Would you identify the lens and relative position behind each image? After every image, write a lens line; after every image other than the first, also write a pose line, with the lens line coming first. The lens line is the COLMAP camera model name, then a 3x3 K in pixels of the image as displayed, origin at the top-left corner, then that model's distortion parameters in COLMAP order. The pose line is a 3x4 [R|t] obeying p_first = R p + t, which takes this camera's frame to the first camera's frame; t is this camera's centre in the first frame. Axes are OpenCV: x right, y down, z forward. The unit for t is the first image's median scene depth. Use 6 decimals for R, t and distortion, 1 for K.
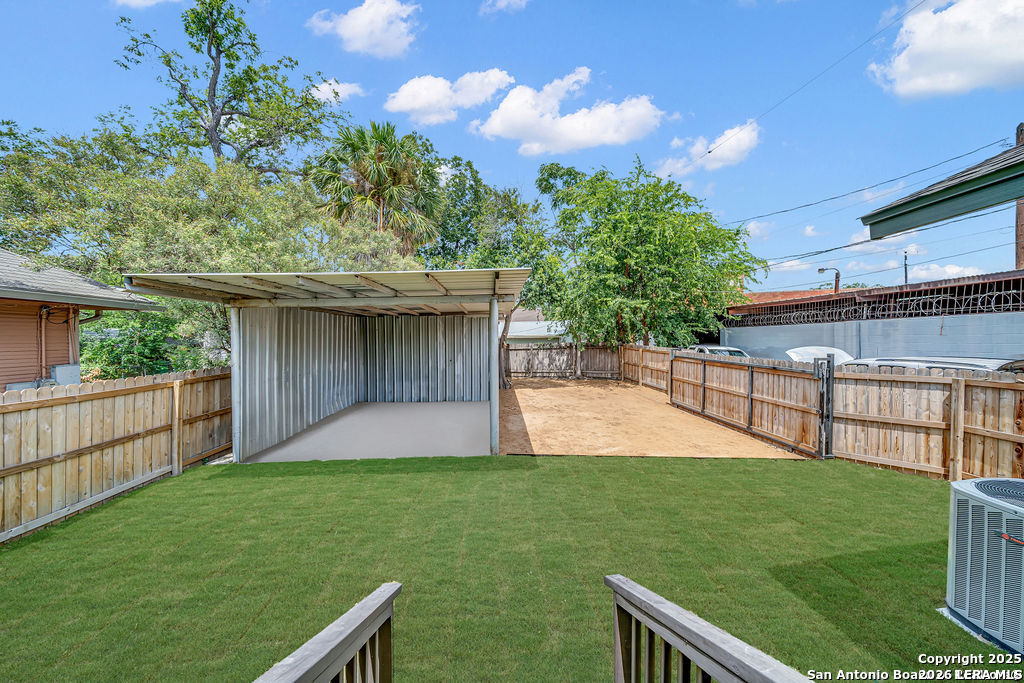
lens RADIAL K [[337.7, 0, 510.7], [0, 337.7, 340.8], [0, 0, 1]] dist [0.000636, 0.000101]
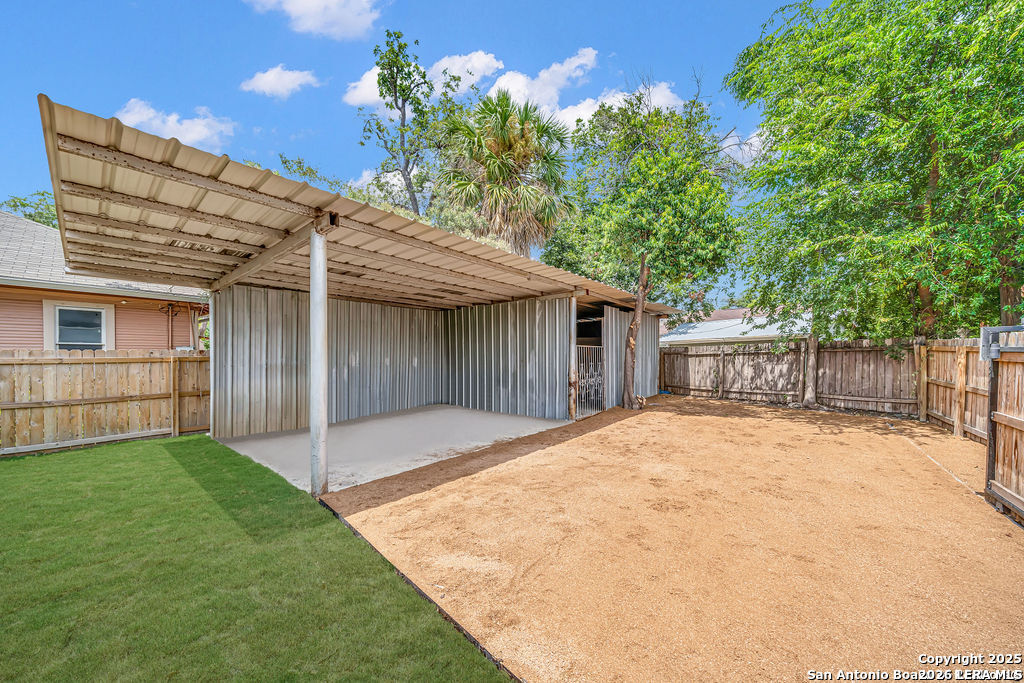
lens RADIAL K [[355.7, 0, 508.7], [0, 355.7, 356.3], [0, 0, 1]] dist [0.000053, -0.000072]
pose [[0.750506, 0.008123, -0.660814, 0.349432], [-0.007810, 0.999964, 0.003422, 0.052077], [0.660818, 0.002592, 0.750542, 0.422885]]
